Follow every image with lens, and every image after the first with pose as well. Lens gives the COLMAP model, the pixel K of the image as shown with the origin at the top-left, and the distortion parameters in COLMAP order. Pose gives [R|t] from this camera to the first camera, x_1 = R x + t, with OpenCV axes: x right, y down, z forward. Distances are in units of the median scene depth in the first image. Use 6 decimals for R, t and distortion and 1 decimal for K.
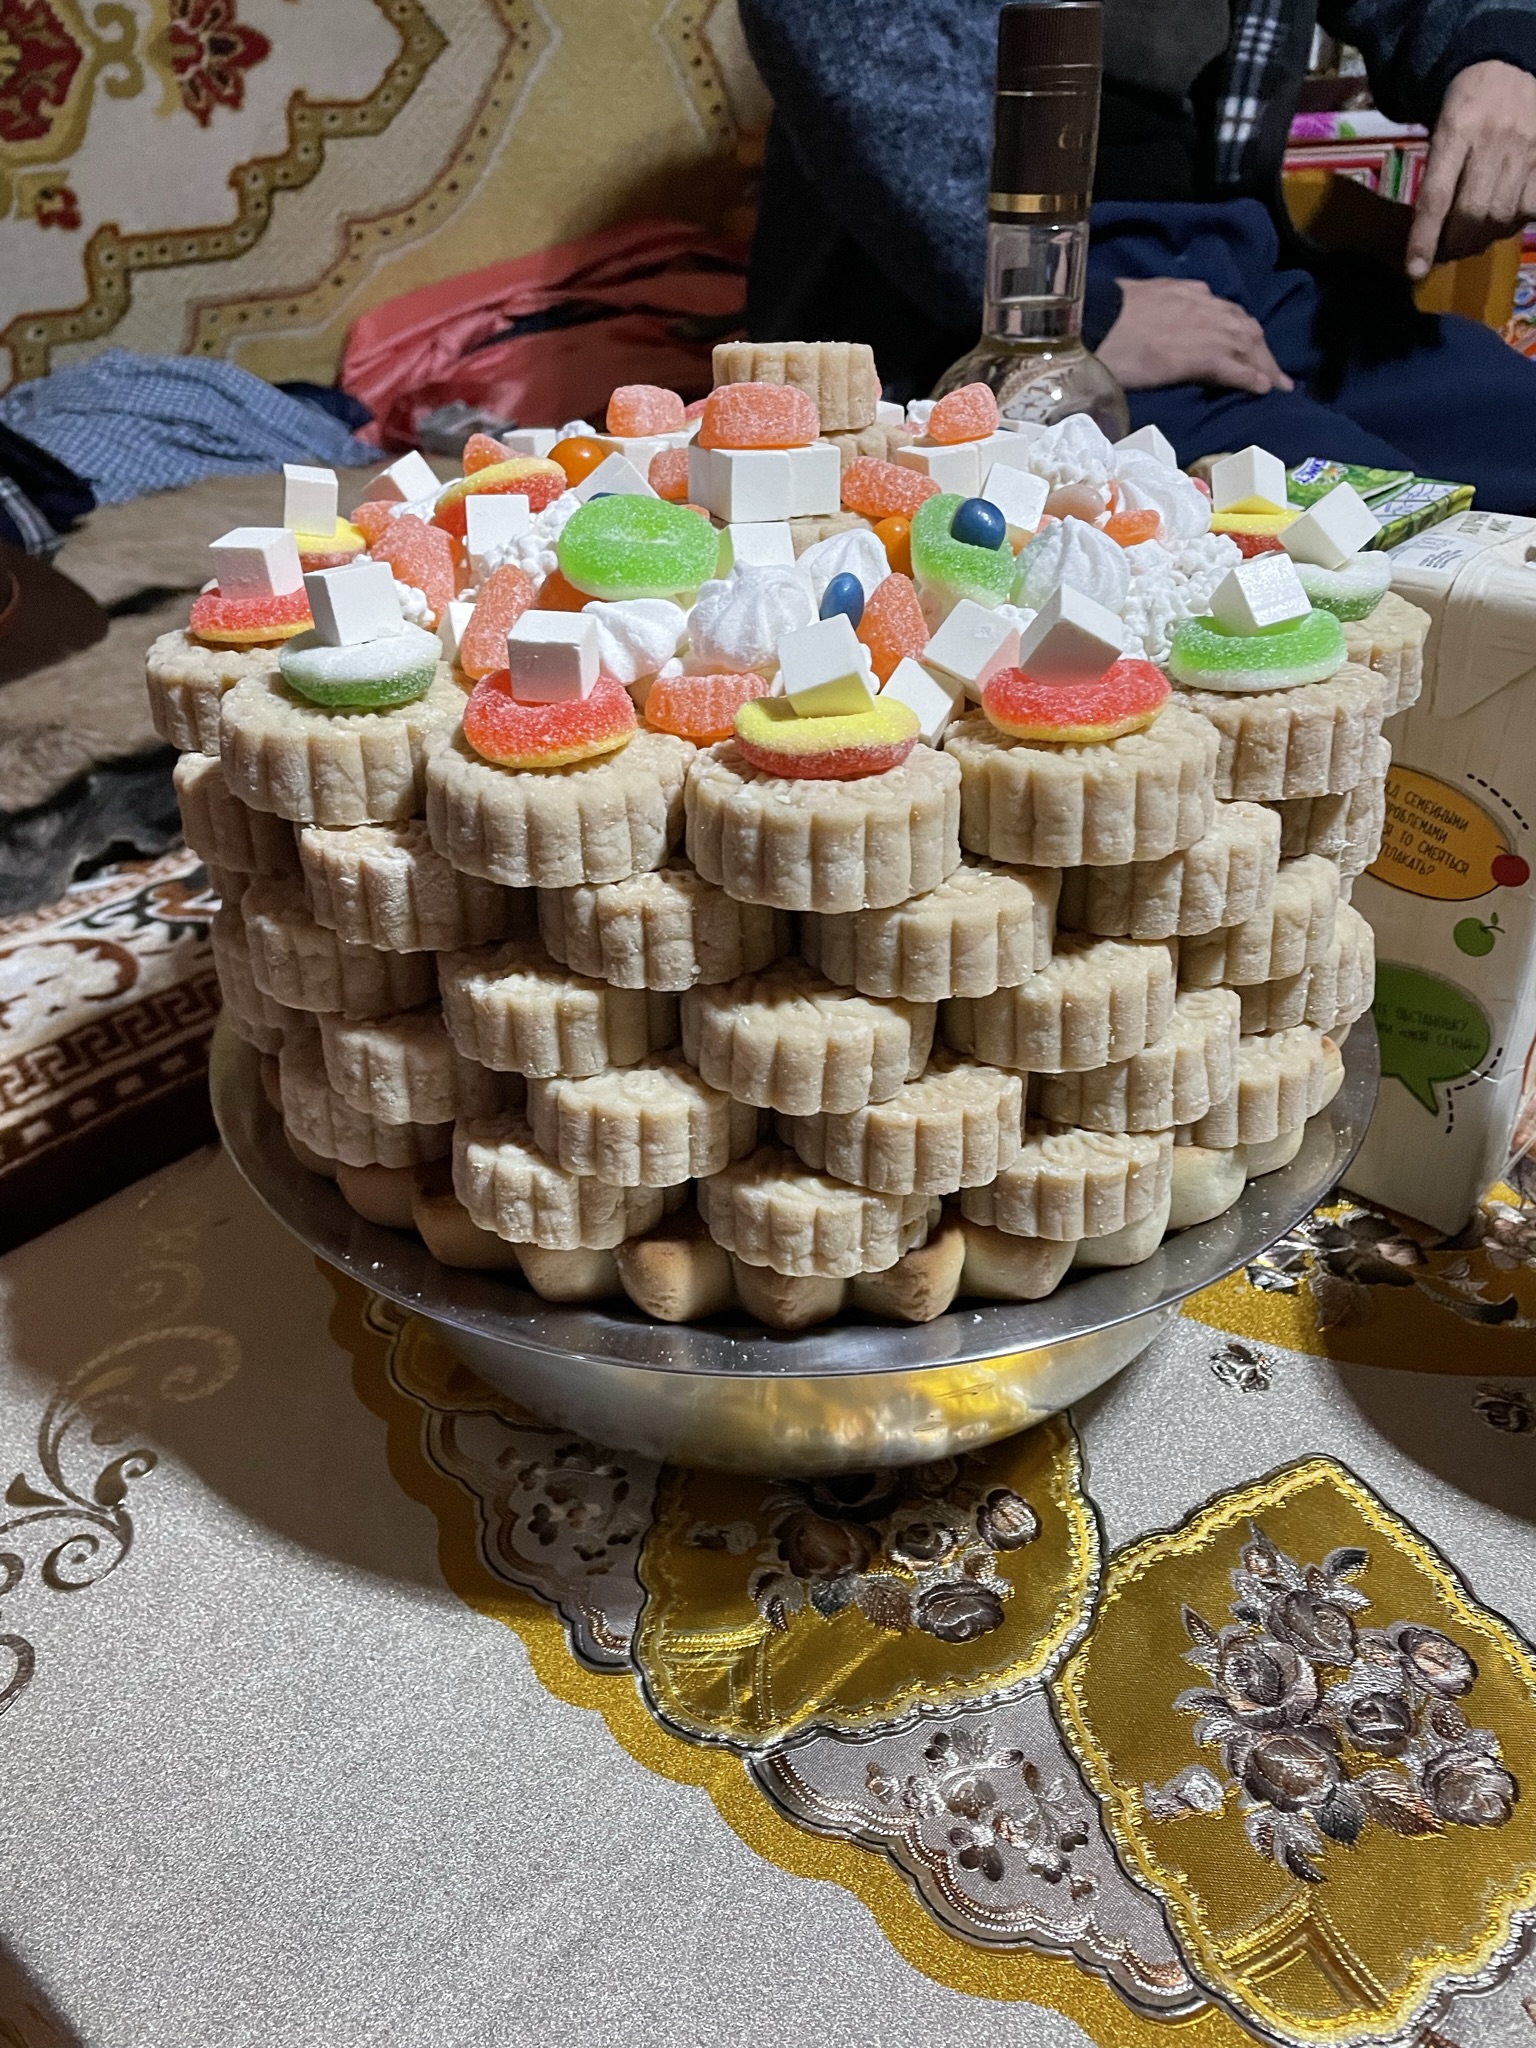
lens RADIAL K [[1568.6, 0, 768.0], [0, 1568.6, 1024.0], [0, 0, 1]] dist [-0.042461, -0.001158]
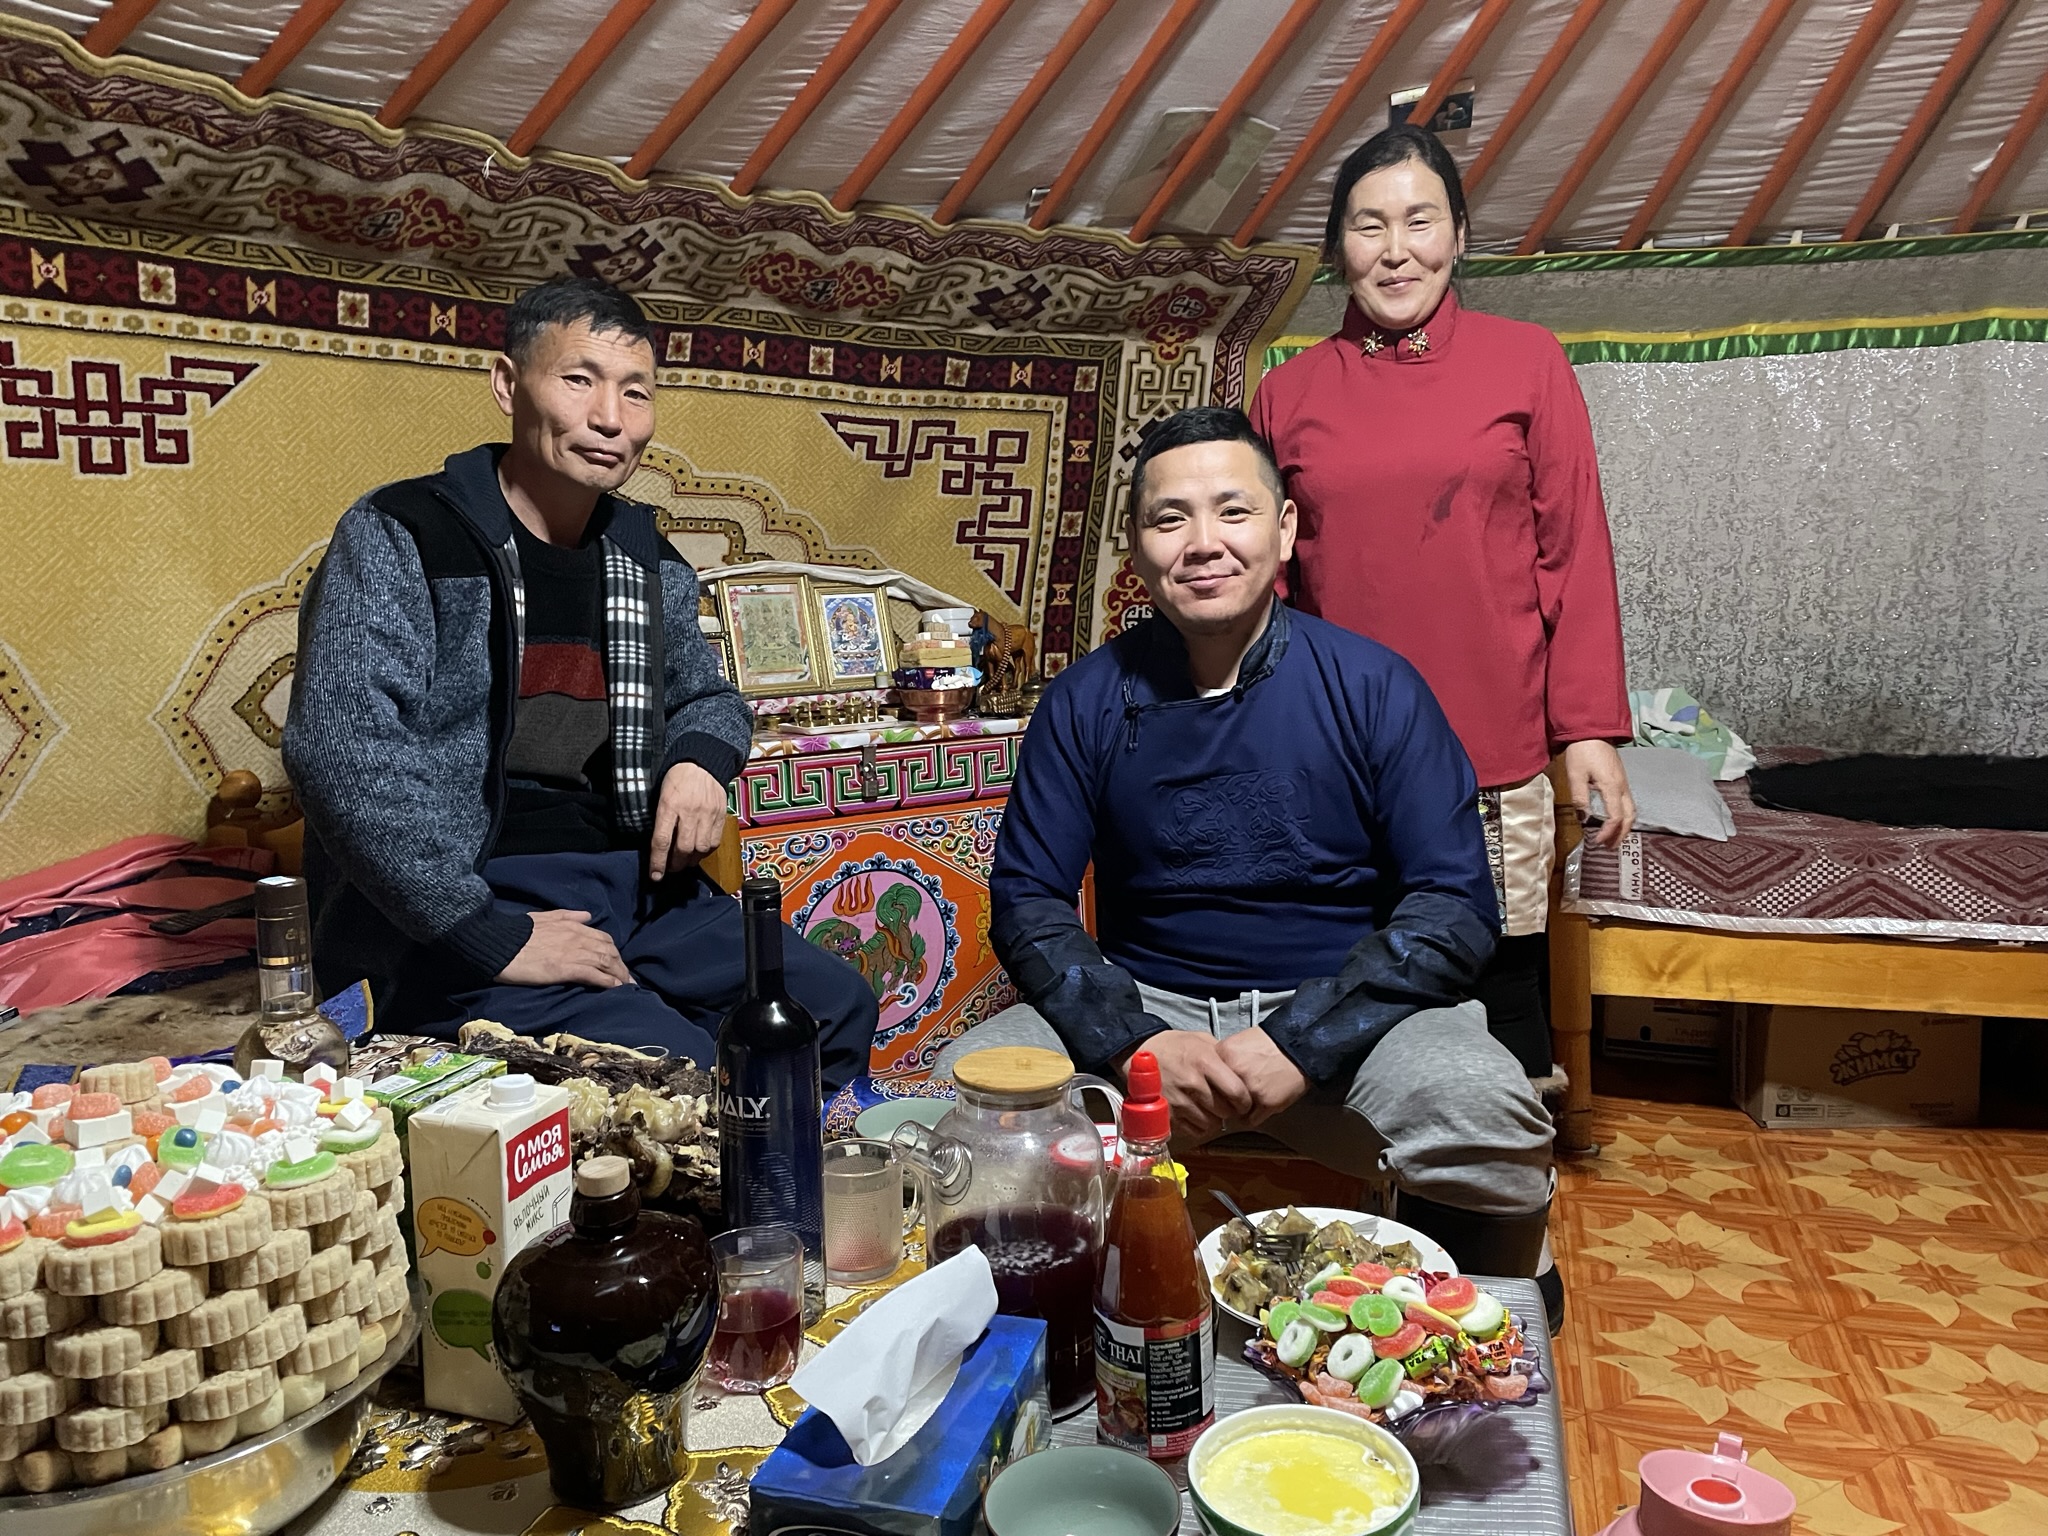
lens RADIAL K [[1543.4, 0, 1024.0], [0, 1543.4, 768.0], [0, 0, 1]] dist [0.064520, -0.073720]
pose [[0.917533, -0.034250, 0.396182, 0.438074], [0.196742, 0.904904, -0.377413, 0.420940], [-0.345581, 0.424235, 0.837018, -2.117078]]
